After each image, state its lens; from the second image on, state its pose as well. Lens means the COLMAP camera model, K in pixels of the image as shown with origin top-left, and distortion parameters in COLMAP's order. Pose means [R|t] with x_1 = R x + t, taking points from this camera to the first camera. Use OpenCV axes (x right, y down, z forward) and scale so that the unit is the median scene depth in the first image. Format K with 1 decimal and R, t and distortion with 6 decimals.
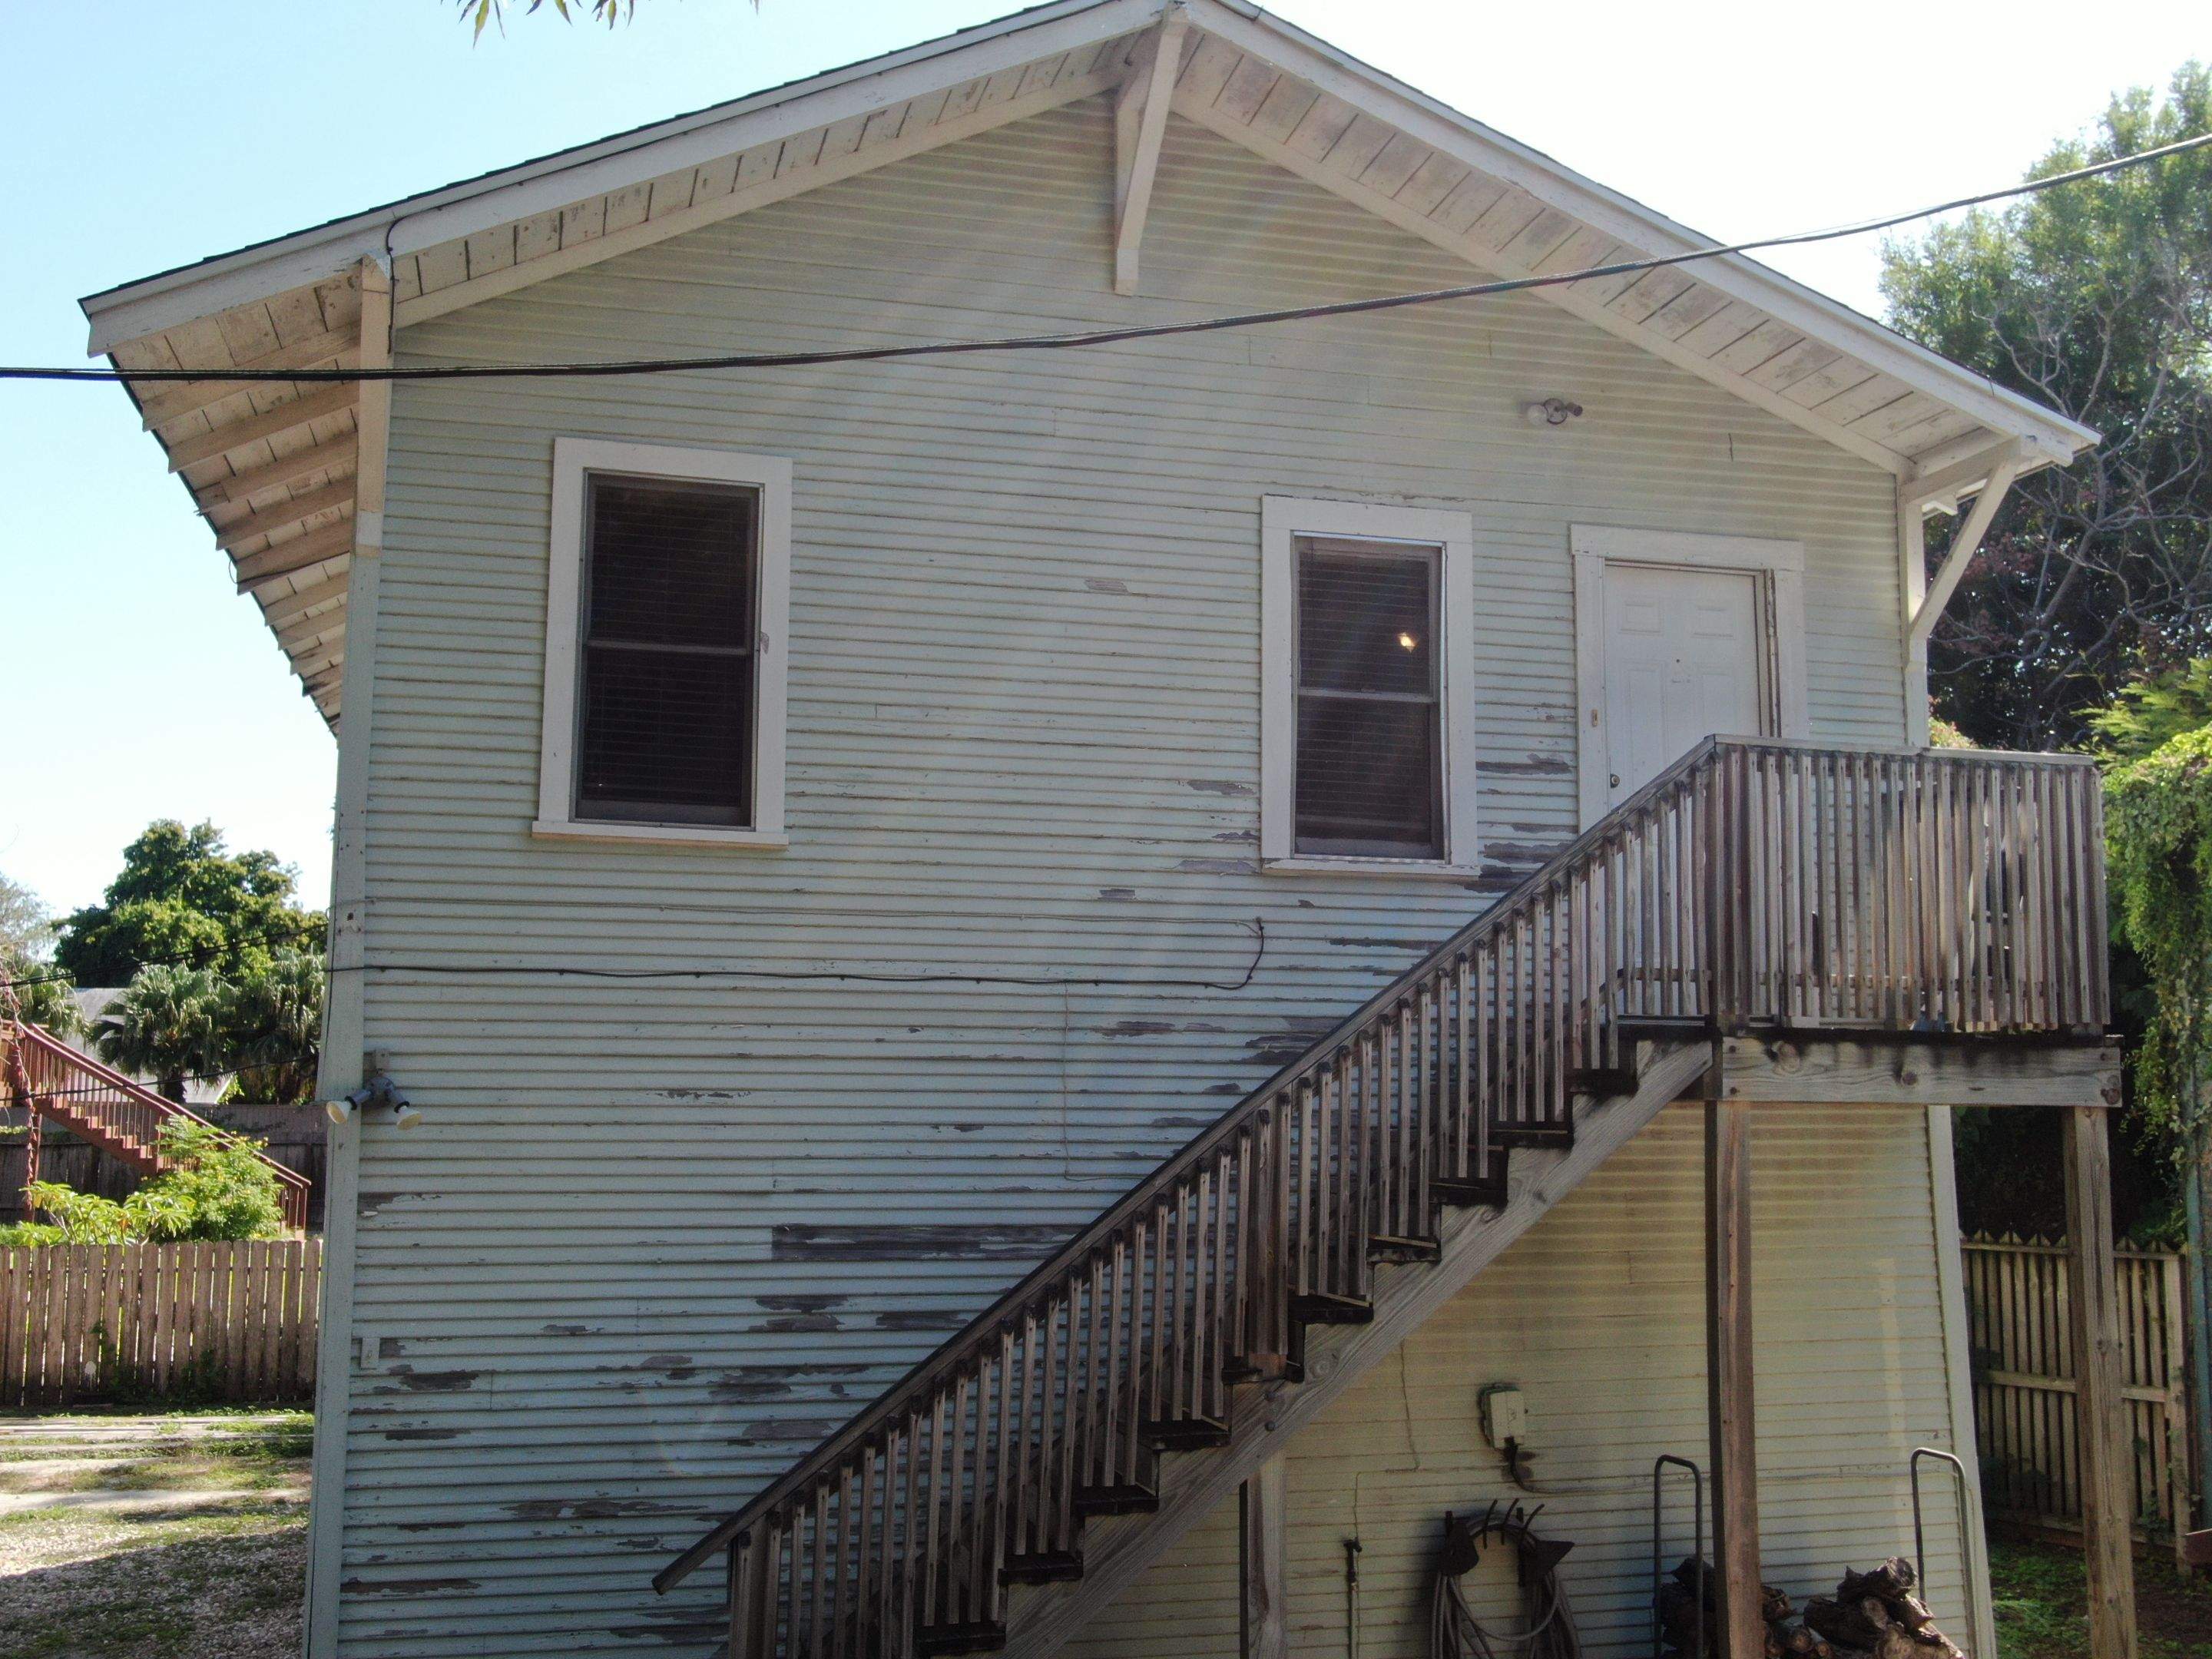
lens RADIAL K [[2116.5, 0, 1106.4], [0, 2116.5, 818.4], [0, 0, 1]] dist [-0.002310, 0.000000]
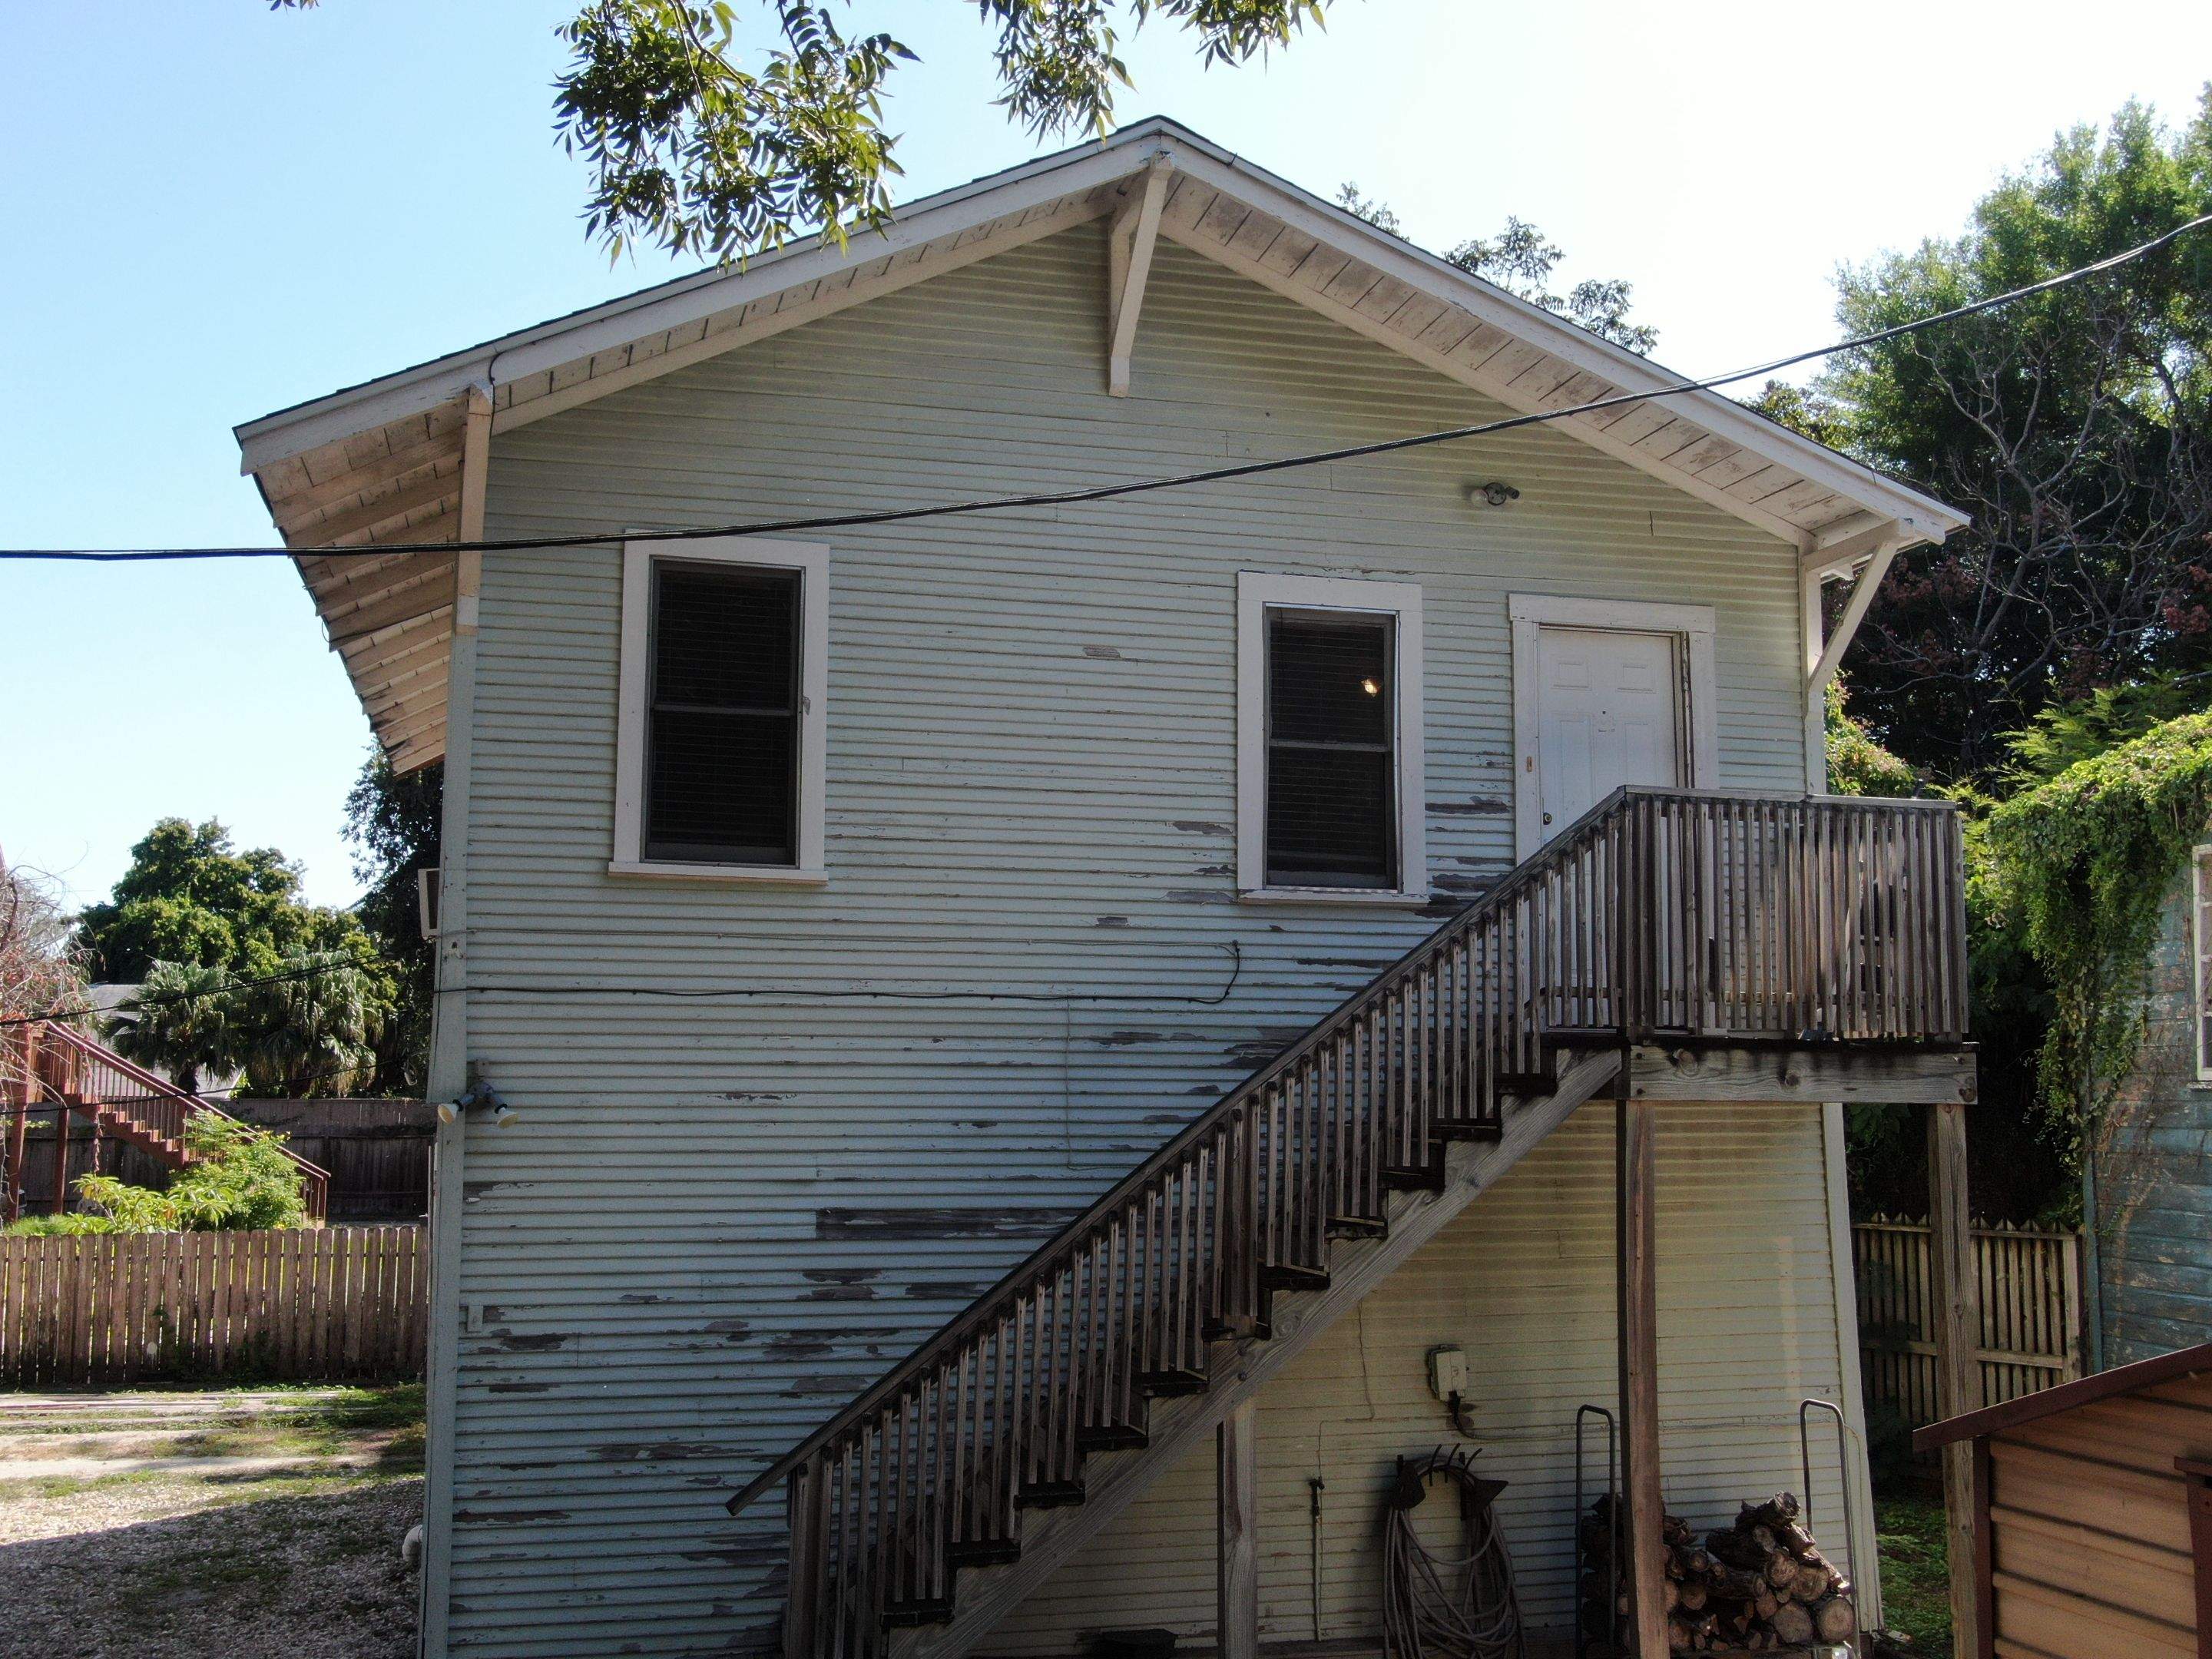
lens RADIAL K [[2116.5, 0, 1106.0], [0, 2116.5, 819.2], [0, 0, 1]] dist [-0.002310, 0.000000]
pose [[0.999993, -0.002094, 0.003179, -0.001819], [0.002079, 0.999987, 0.004748, -0.025914], [-0.003189, -0.004741, 0.999984, -0.154906]]
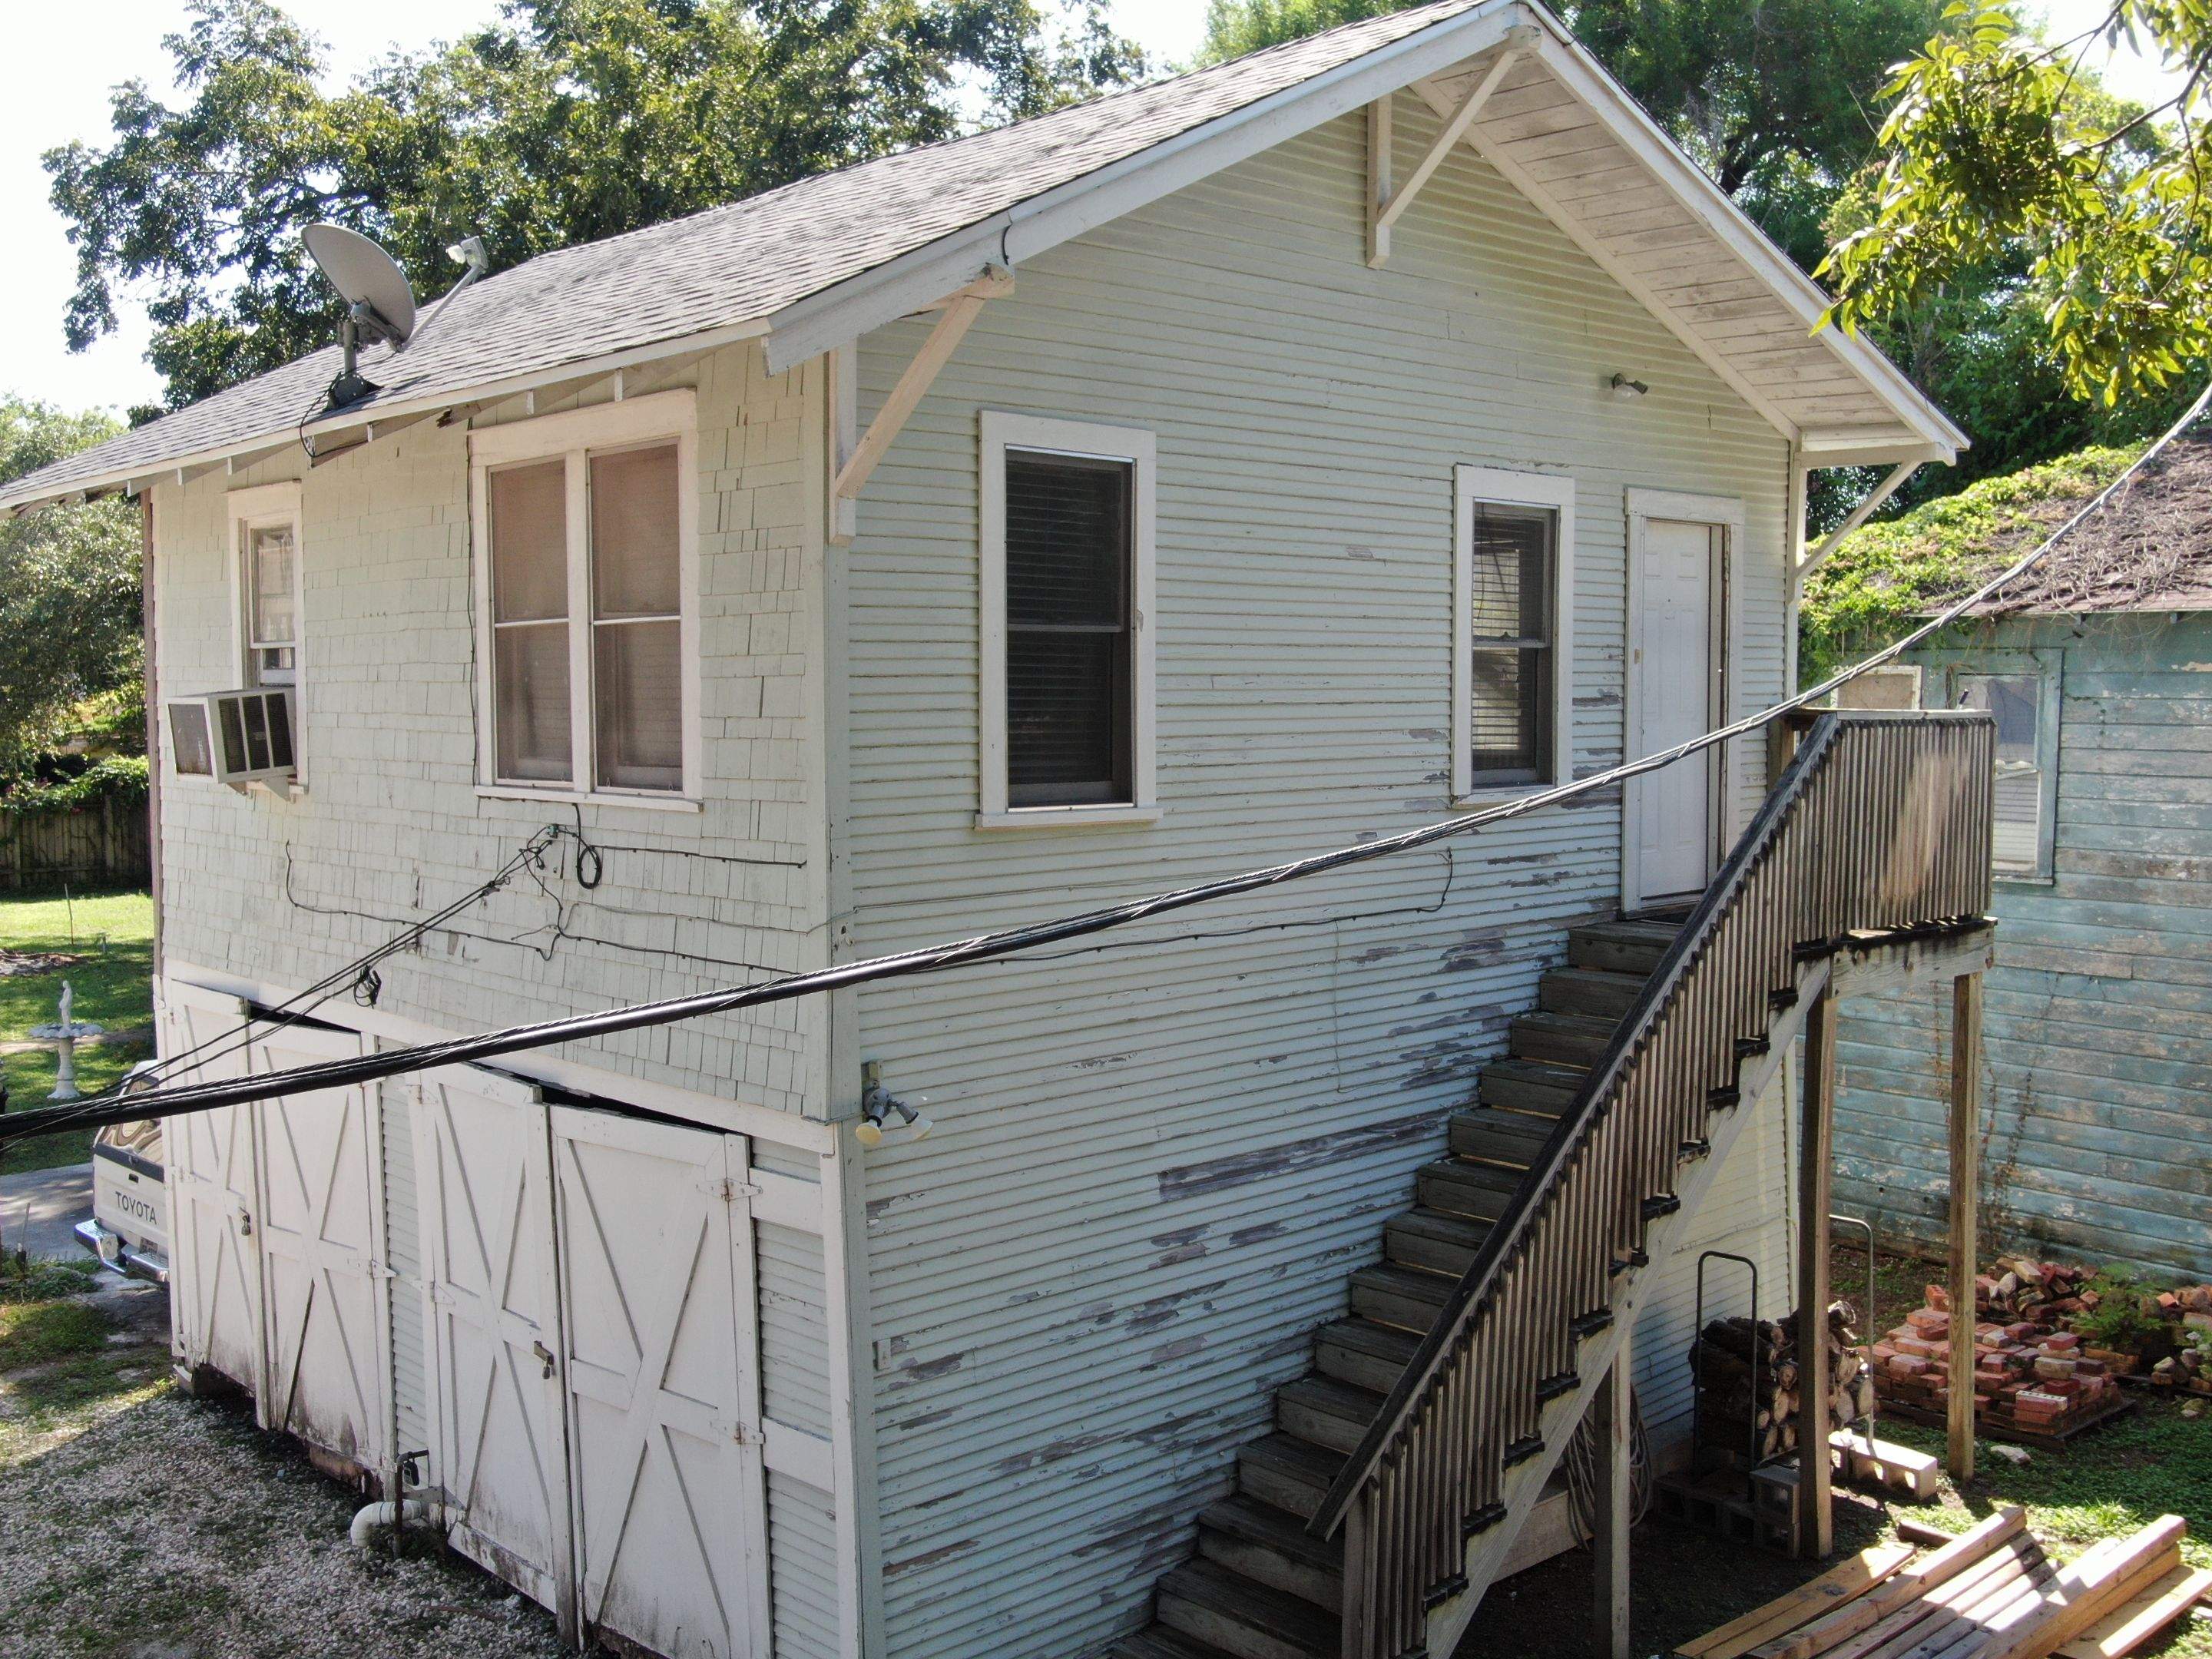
lens RADIAL K [[2116.5, 0, 1105.3], [0, 2116.5, 821.7], [0, 0, 1]] dist [-0.002310, 0.000000]
pose [[0.873978, -0.040561, 0.484270, -0.669065], [-0.058586, 0.980449, 0.187851, -0.177471], [-0.482421, -0.192549, 0.854514, 0.116224]]
